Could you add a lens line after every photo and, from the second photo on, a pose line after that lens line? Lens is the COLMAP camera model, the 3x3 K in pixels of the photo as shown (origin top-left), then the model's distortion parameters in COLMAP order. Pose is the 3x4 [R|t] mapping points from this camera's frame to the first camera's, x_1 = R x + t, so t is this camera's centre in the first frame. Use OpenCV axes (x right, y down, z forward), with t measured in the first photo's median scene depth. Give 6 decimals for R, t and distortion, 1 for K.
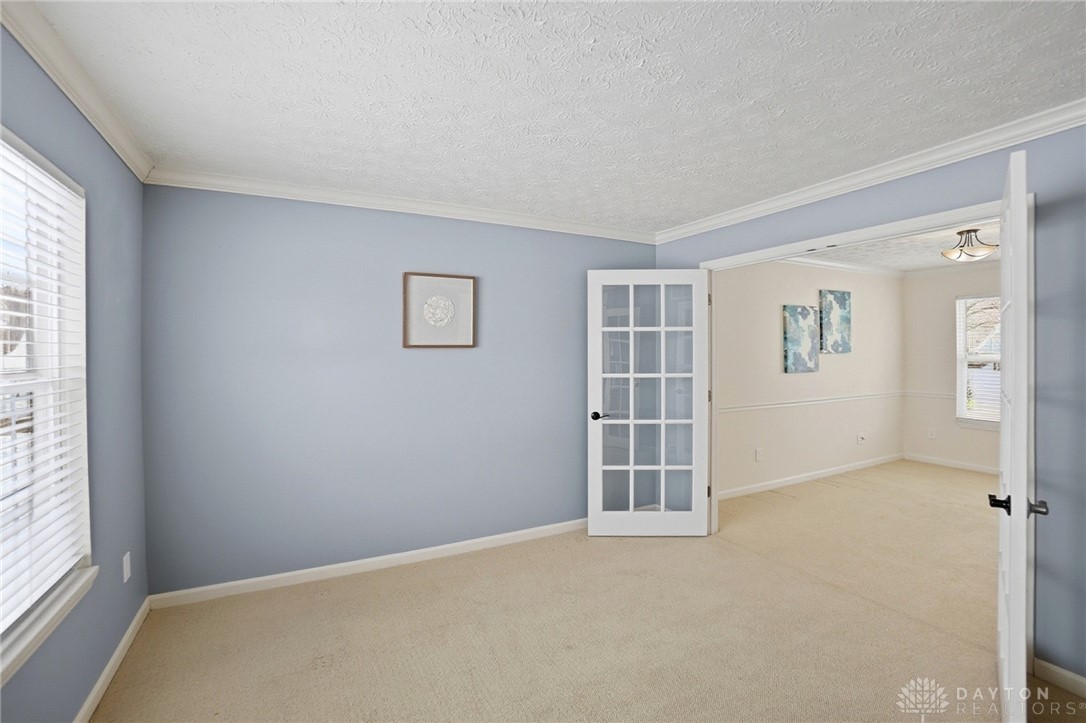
lens RADIAL K [[492.9, 0, 540.0], [0, 492.9, 353.7], [0, 0, 1]] dist [-0.001686, -0.000053]
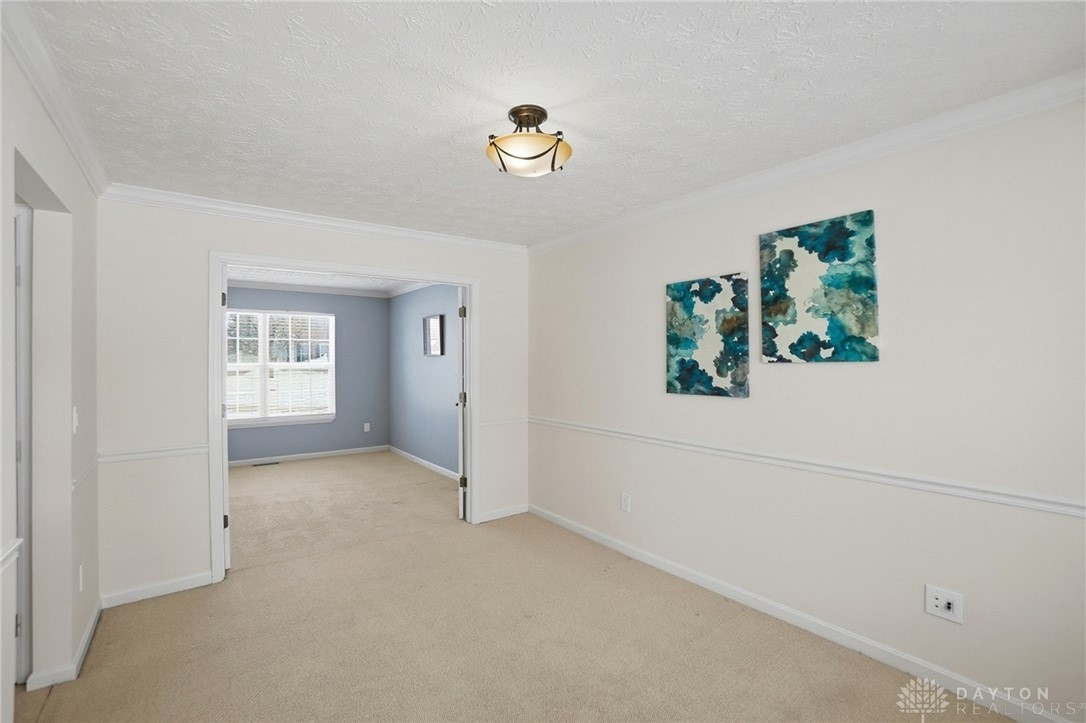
lens RADIAL K [[492.9, 0, 540.0], [0, 492.9, 353.7], [0, 0, 1]] dist [-0.001686, -0.000053]
pose [[0.150403, -0.006280, -0.988605, 1.059161], [0.003151, 0.999978, -0.005873, -0.007167], [0.988620, -0.002232, 0.150419, 0.719867]]
